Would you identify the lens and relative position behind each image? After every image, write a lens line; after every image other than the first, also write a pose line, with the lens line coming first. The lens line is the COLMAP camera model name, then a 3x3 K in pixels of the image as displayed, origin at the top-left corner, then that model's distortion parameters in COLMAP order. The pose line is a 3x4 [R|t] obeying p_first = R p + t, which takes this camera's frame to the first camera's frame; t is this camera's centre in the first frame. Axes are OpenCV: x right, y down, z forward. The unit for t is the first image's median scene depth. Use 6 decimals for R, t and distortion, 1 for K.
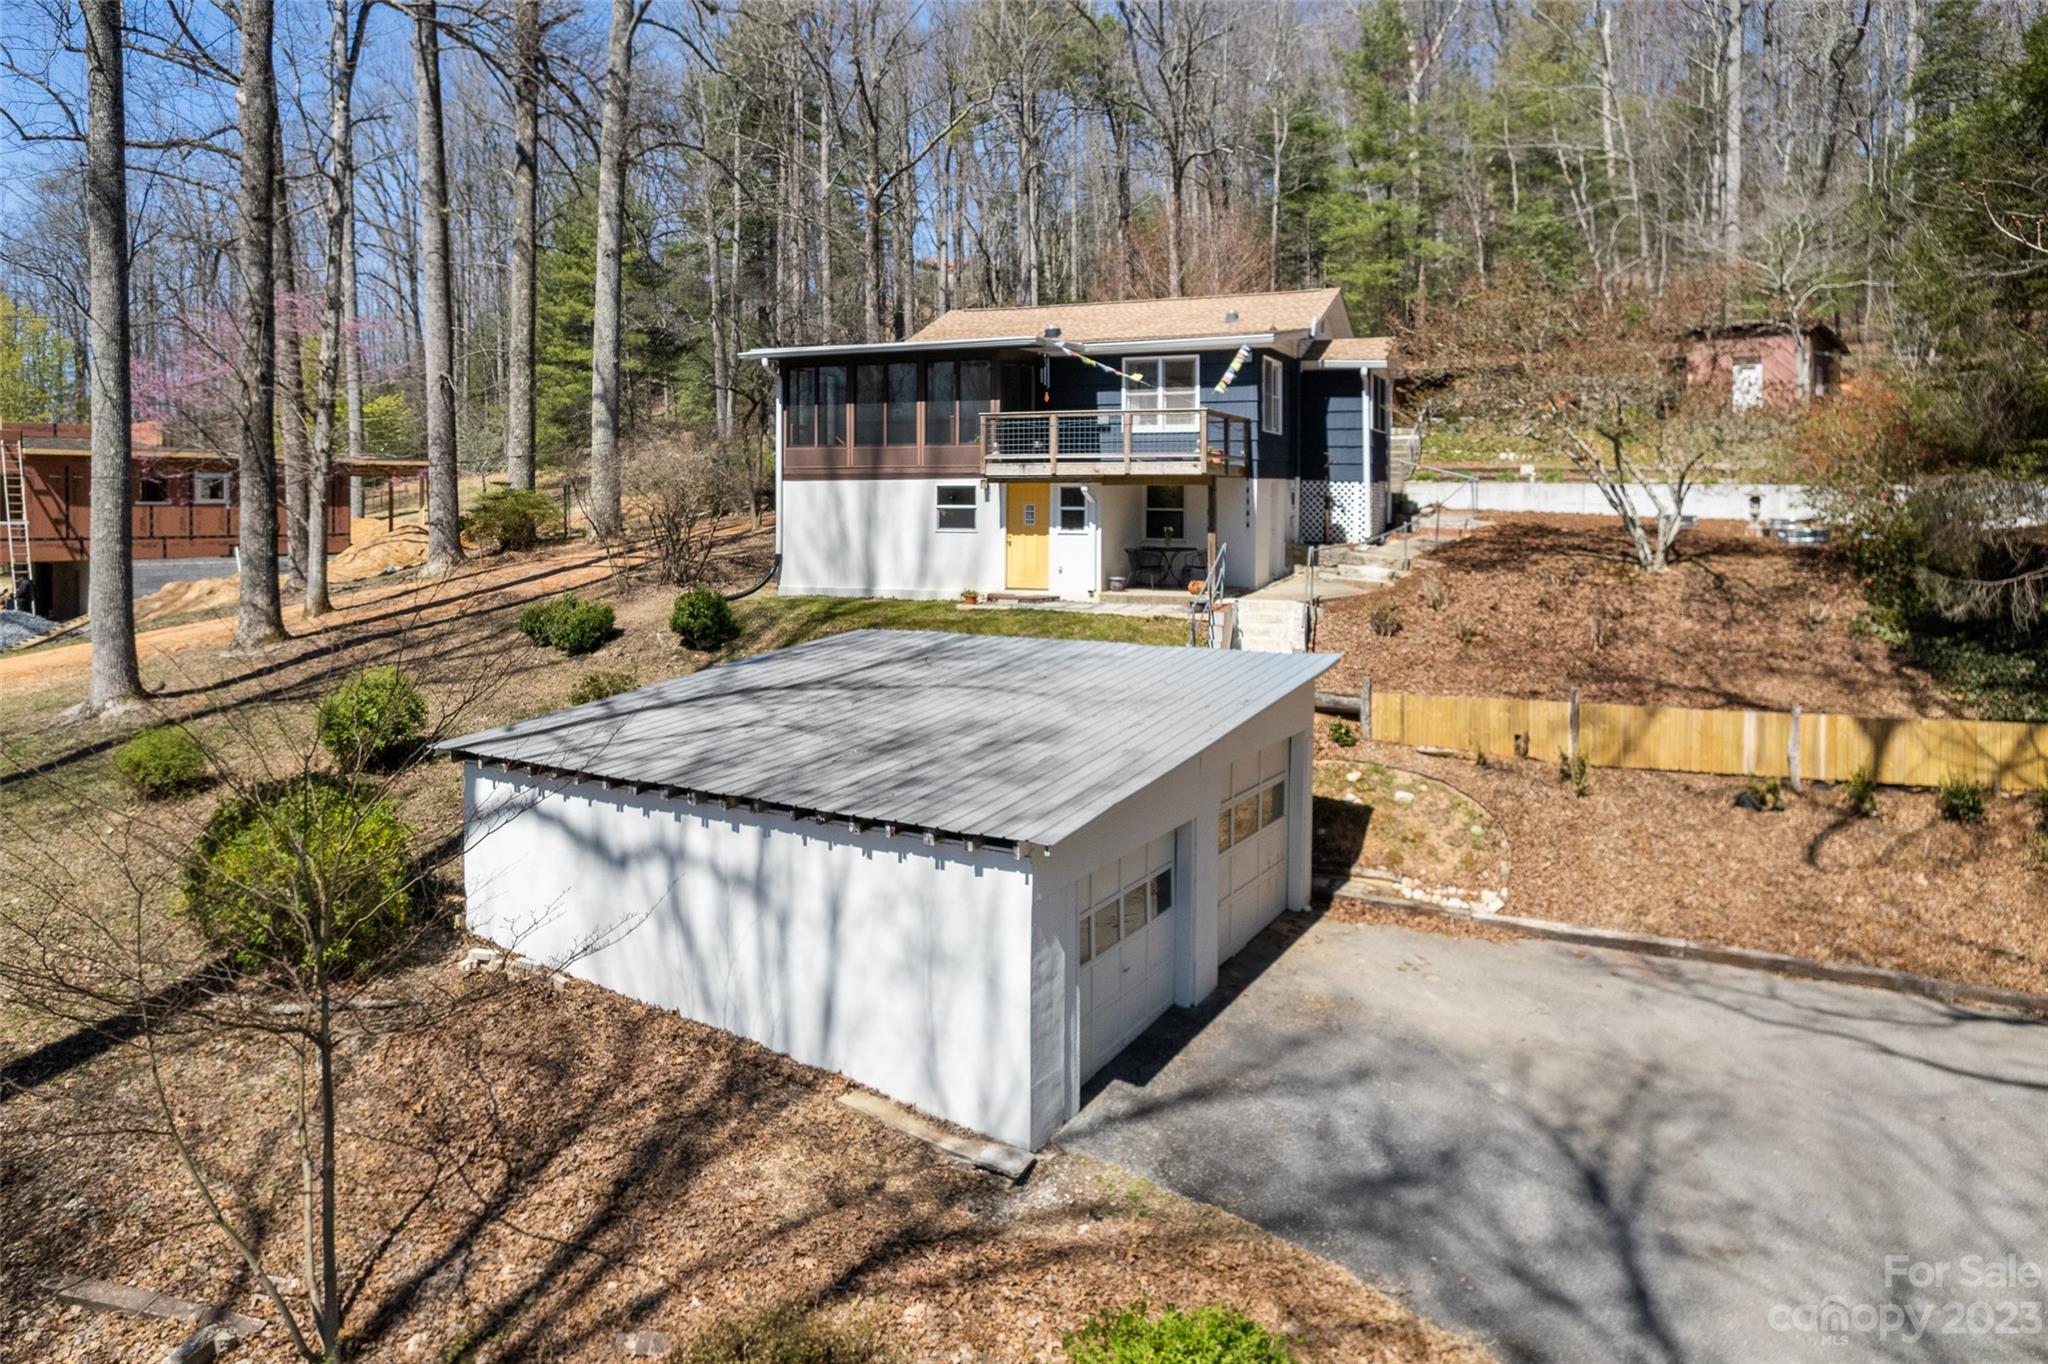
lens RADIAL K [[1347.8, 0, 1038.7], [0, 1347.8, 572.8], [0, 0, 1]] dist [-0.048183, 0.000748]
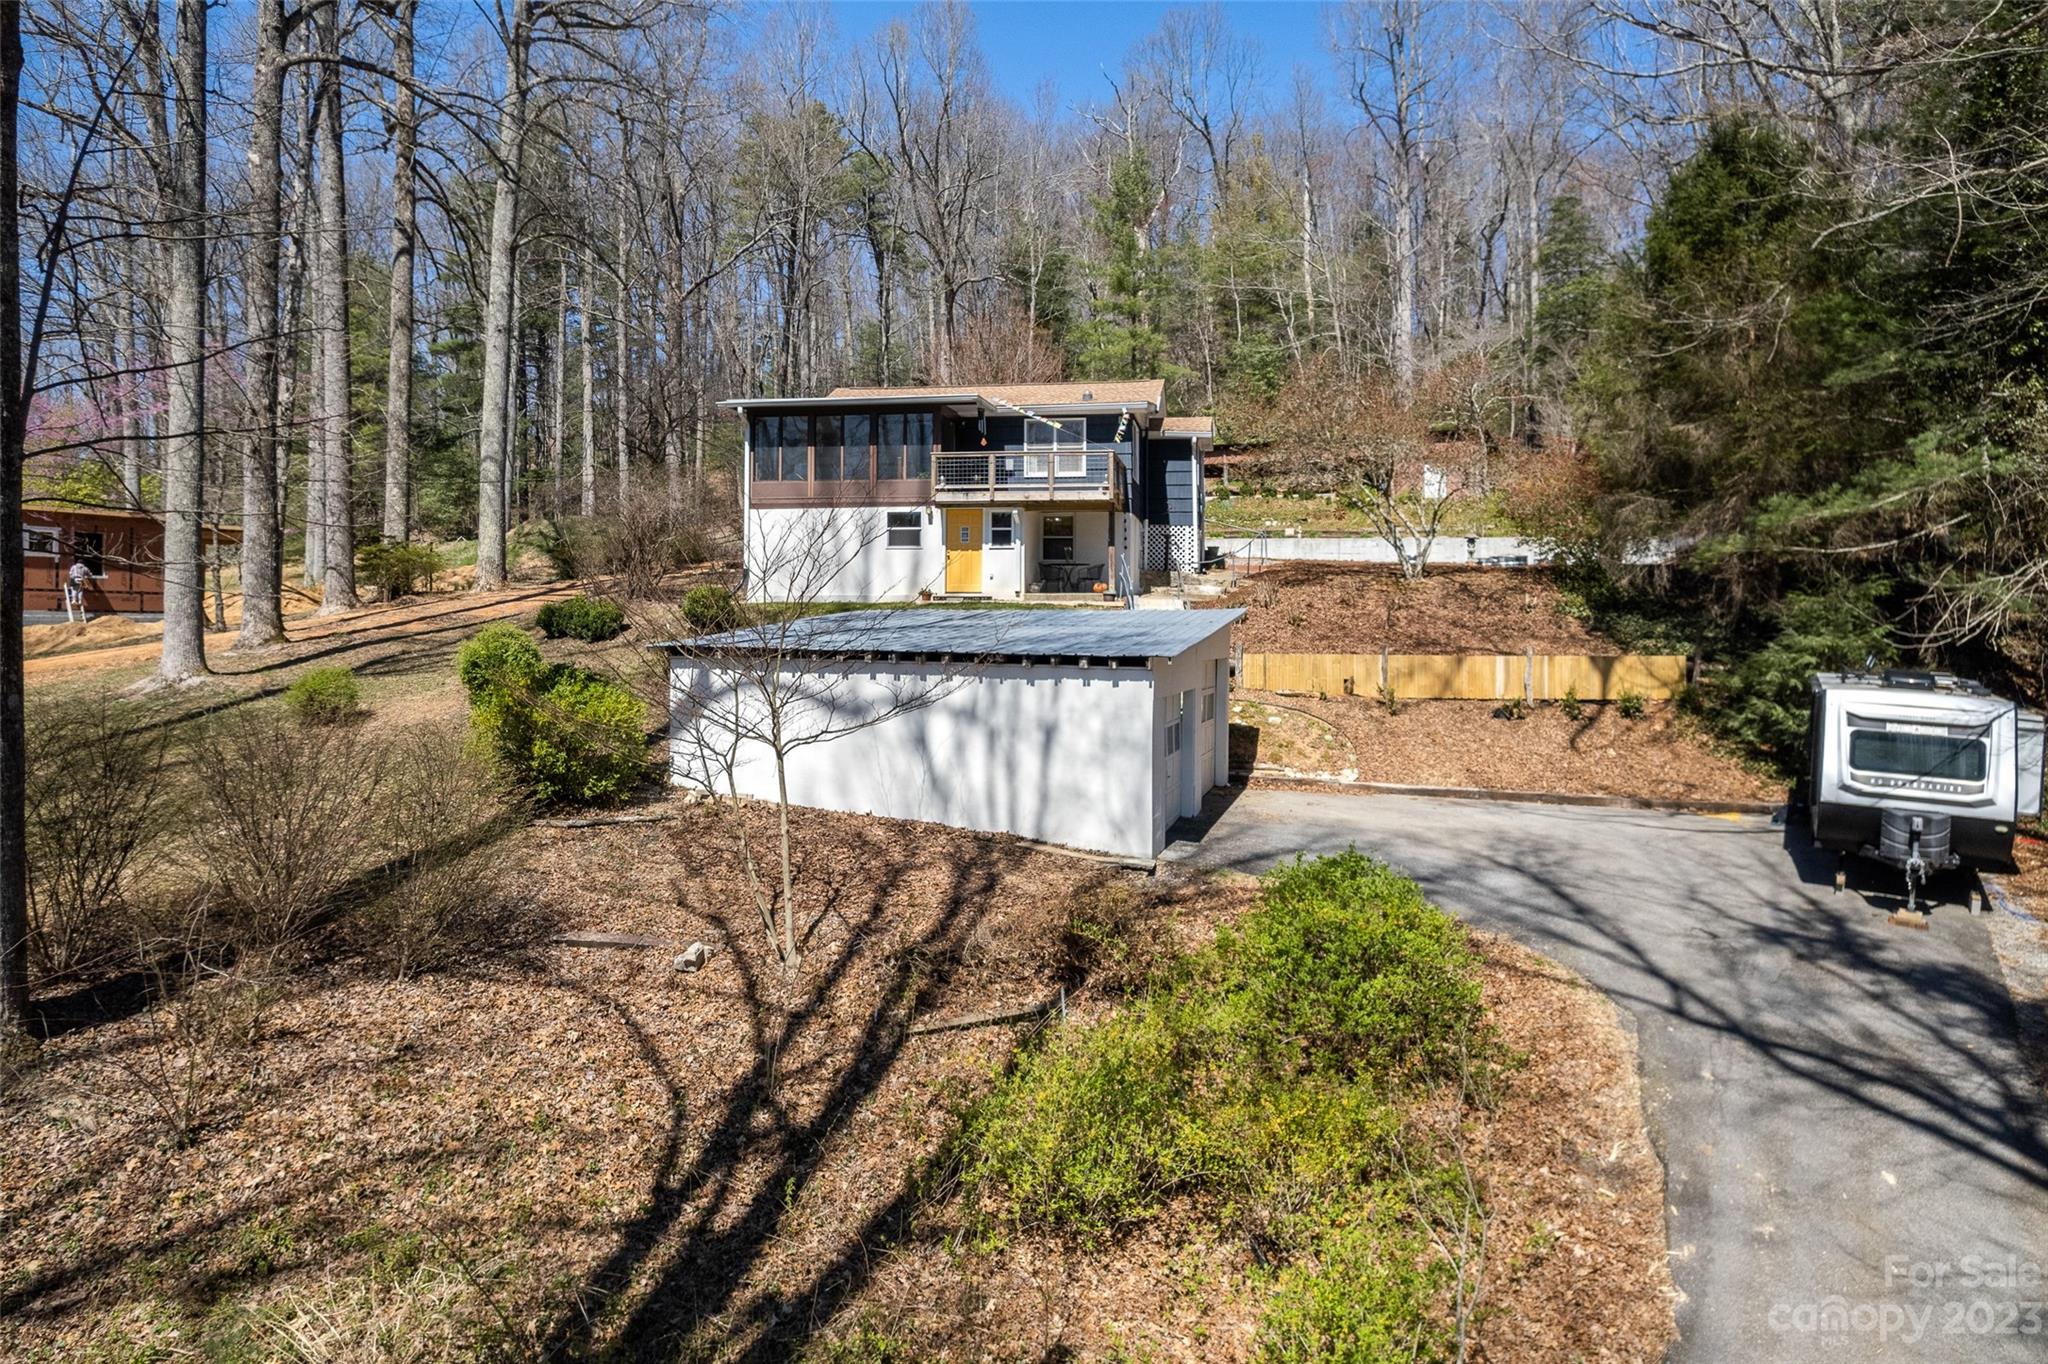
lens RADIAL K [[1307.3, 0, 1024.0], [0, 1307.3, 682.0], [0, 0, 1]] dist [-0.026399, 0.004051]
pose [[0.974096, -0.003428, 0.226108, -0.219335], [0.006233, 0.999912, -0.011694, 0.104994], [-0.226048, 0.012801, 0.974032, -0.207250]]
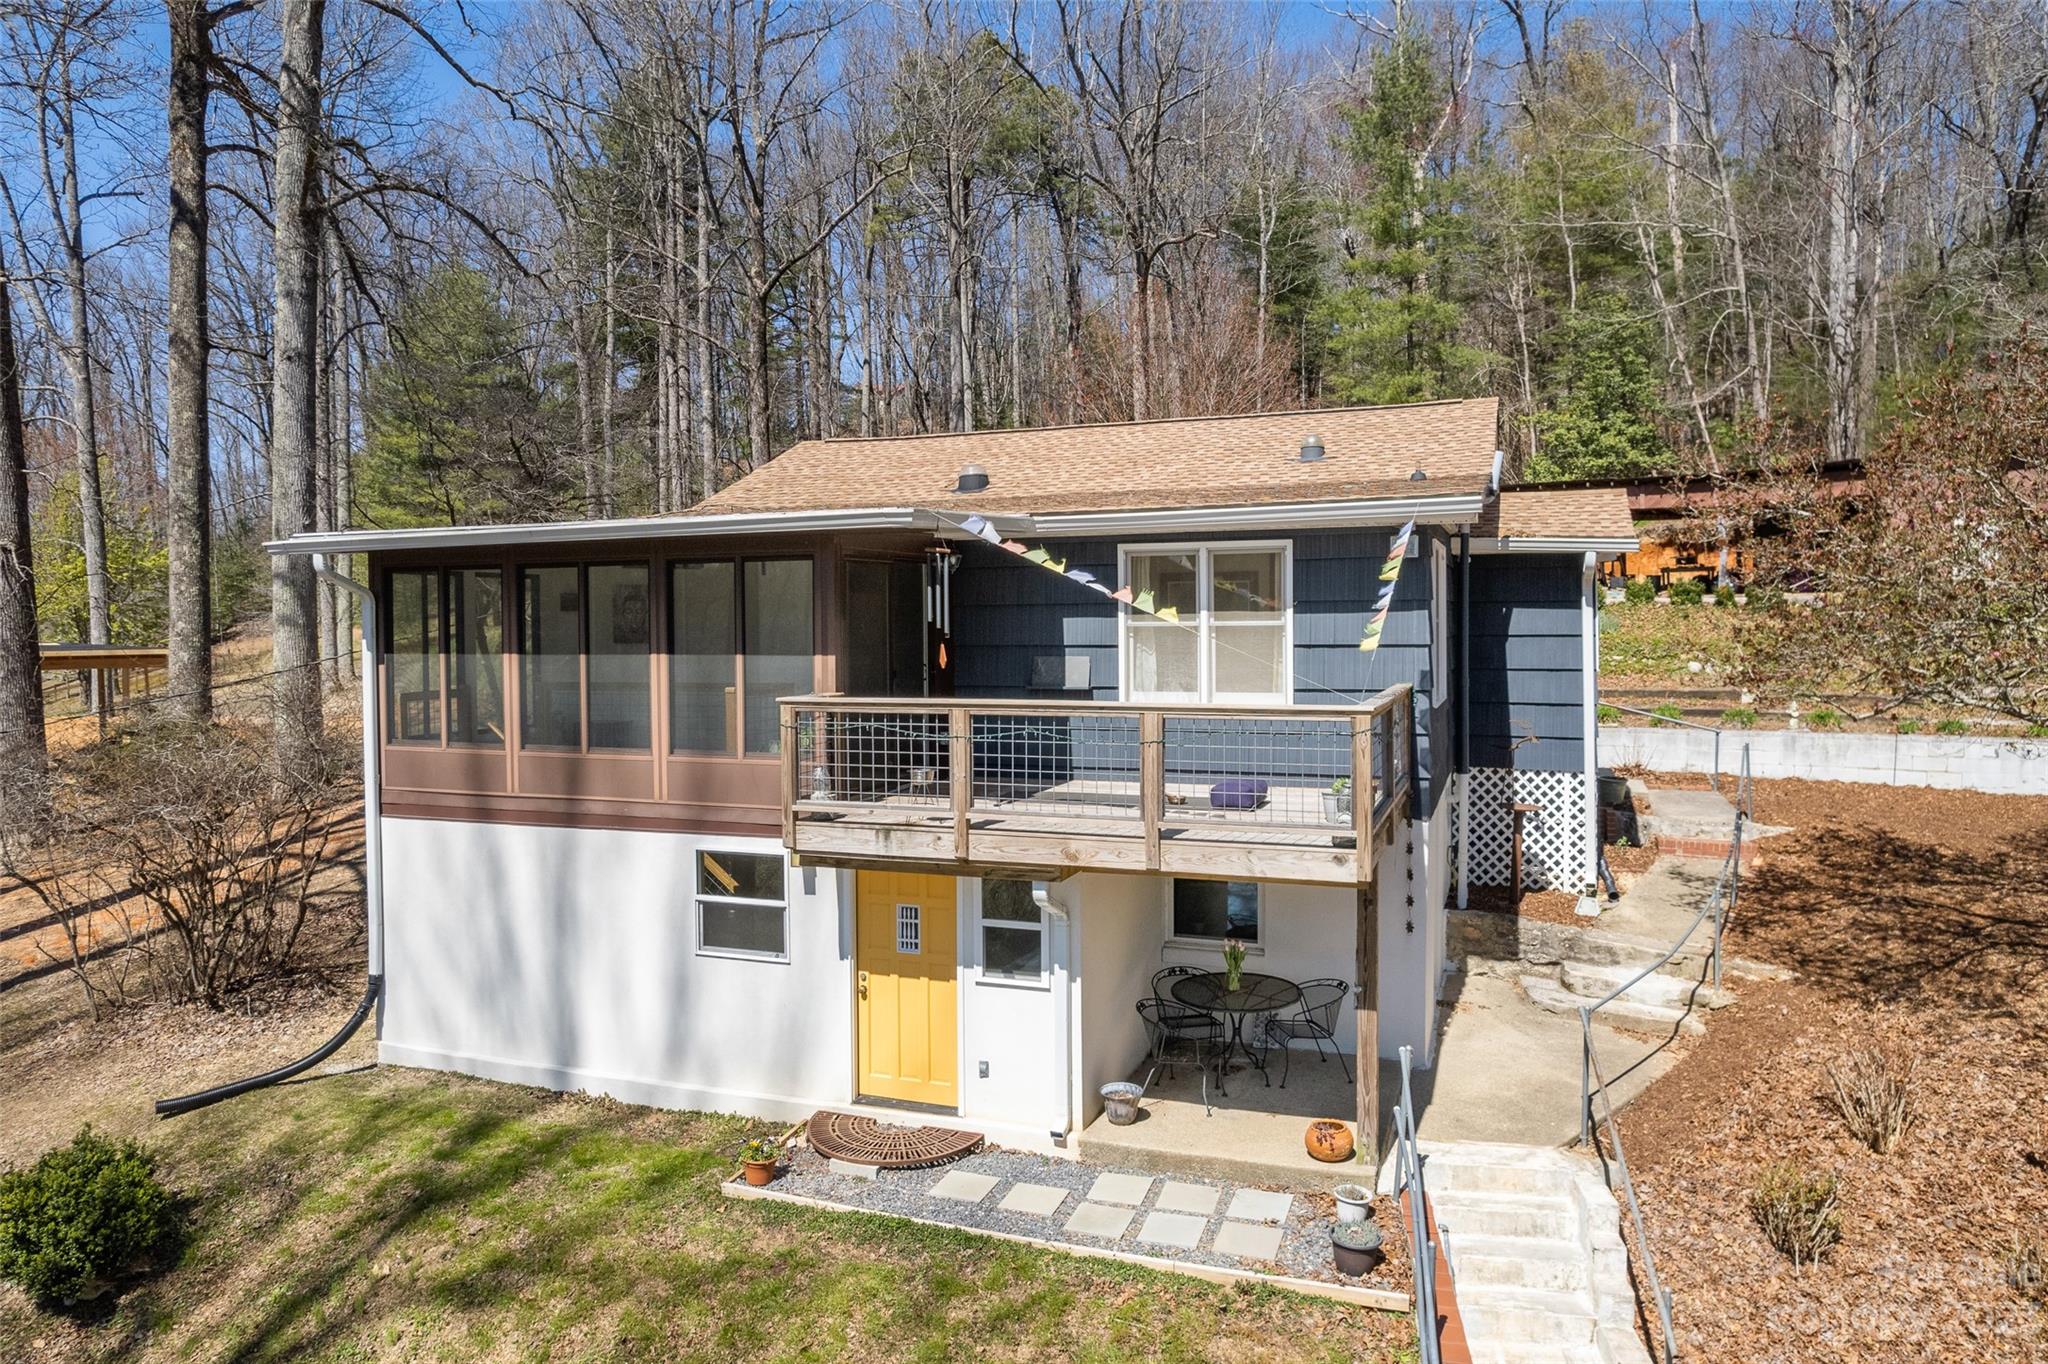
lens RADIAL K [[1307.3, 0, 1024.0], [0, 1307.3, 682.0], [0, 0, 1]] dist [-0.026399, 0.004051]
pose [[0.999516, -0.010283, 0.029366, 0.016706], [0.010526, 0.999912, -0.008115, -0.109191], [-0.029280, 0.008420, 0.999536, 0.554870]]
